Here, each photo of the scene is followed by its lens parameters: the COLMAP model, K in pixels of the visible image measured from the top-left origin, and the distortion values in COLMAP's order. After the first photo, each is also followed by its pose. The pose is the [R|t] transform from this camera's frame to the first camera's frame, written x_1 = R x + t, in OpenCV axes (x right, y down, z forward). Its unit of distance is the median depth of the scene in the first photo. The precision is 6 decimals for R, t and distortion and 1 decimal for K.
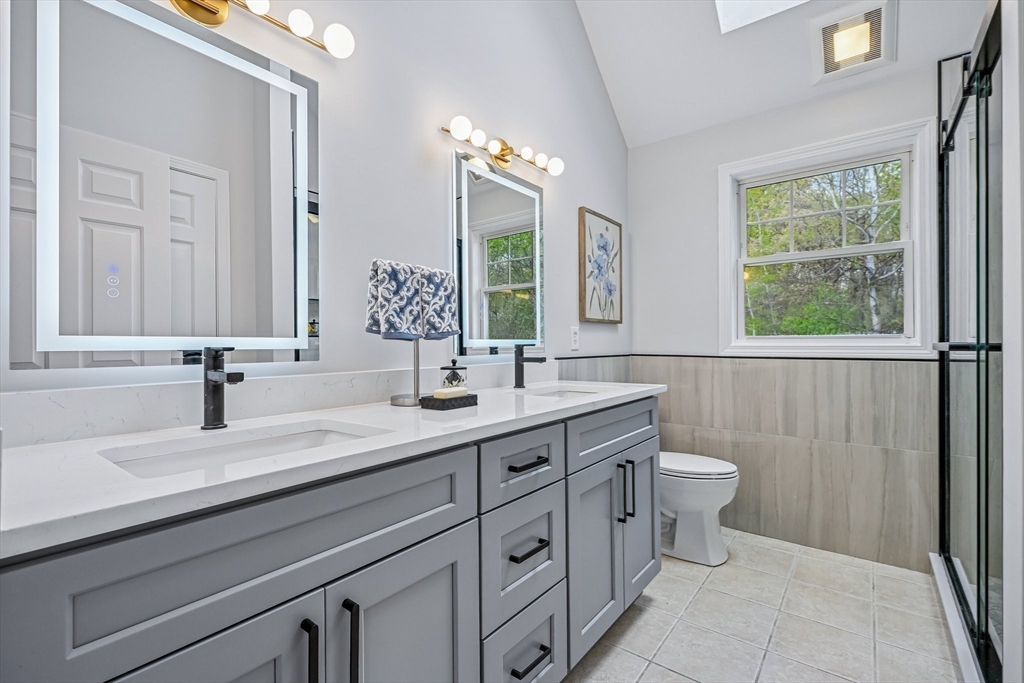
lens RADIAL K [[460.5, 0, 512.0], [0, 460.5, 341.5], [0, 0, 1]] dist [0.000332, -0.000033]
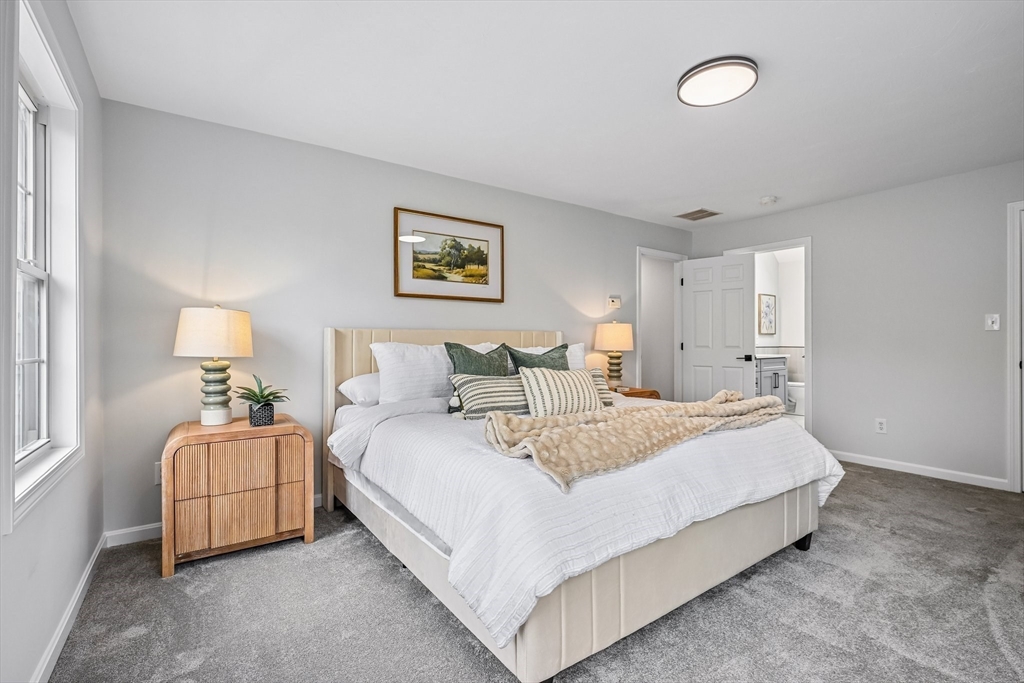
lens RADIAL K [[460.5, 0, 512.0], [0, 460.5, 341.5], [0, 0, 1]] dist [0.000332, -0.000033]
pose [[0.957958, 0.004424, -0.286875, -0.473281], [-0.004044, 0.999990, 0.001915, 0.000515], [0.286881, -0.000674, 0.957966, -2.057020]]
